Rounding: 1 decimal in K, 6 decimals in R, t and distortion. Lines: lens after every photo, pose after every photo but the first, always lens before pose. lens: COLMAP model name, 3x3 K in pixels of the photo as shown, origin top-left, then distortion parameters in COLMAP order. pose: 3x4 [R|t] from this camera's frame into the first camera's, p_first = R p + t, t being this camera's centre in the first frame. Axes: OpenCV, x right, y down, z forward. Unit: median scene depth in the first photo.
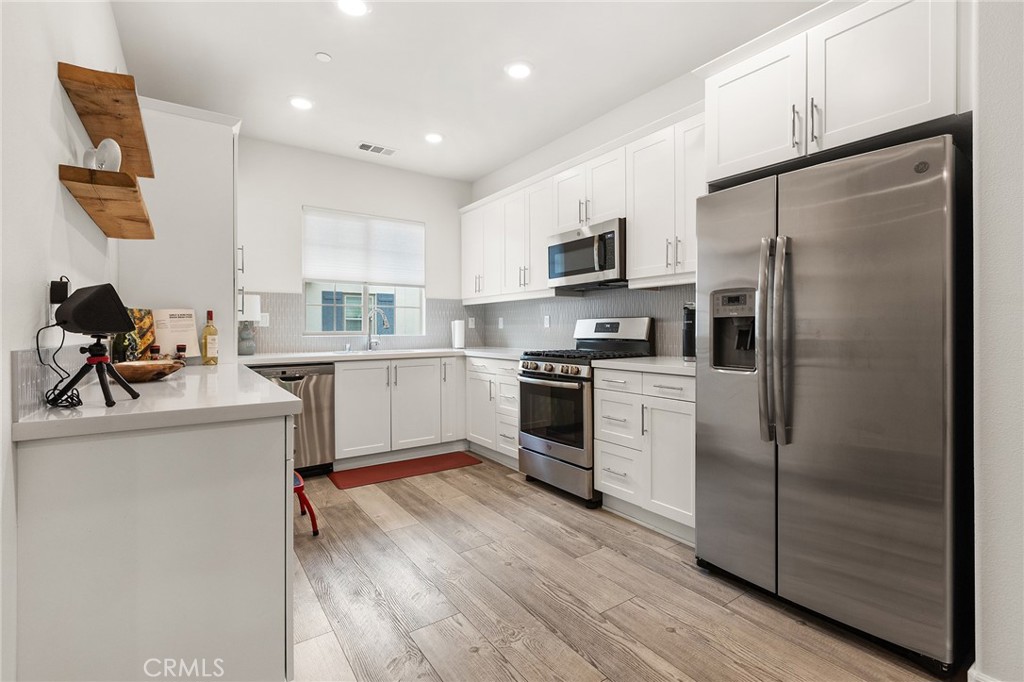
lens RADIAL K [[464.2, 0, 516.0], [0, 464.2, 330.7], [0, 0, 1]] dist [-0.000953, 0.000207]
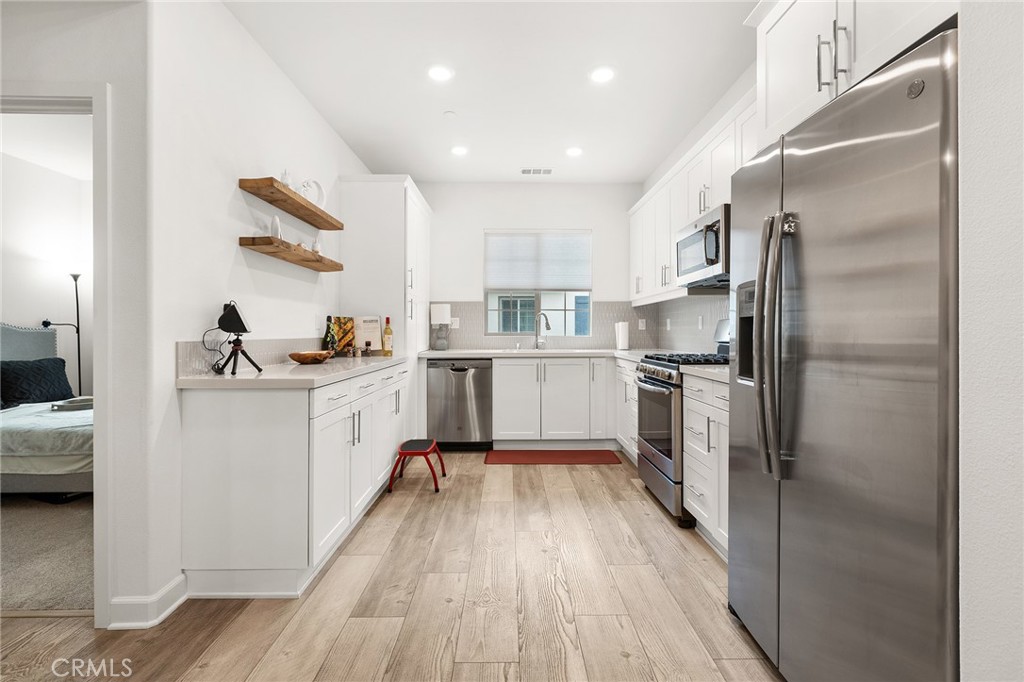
lens RADIAL K [[459.4, 0, 517.9], [0, 459.4, 330.7], [0, 0, 1]] dist [-0.000255, 0.000090]
pose [[0.828283, 0.001482, -0.560307, 0.357229], [-0.003169, 0.999993, -0.002040, -0.000916], [0.560300, 0.003466, 0.828282, 0.060876]]
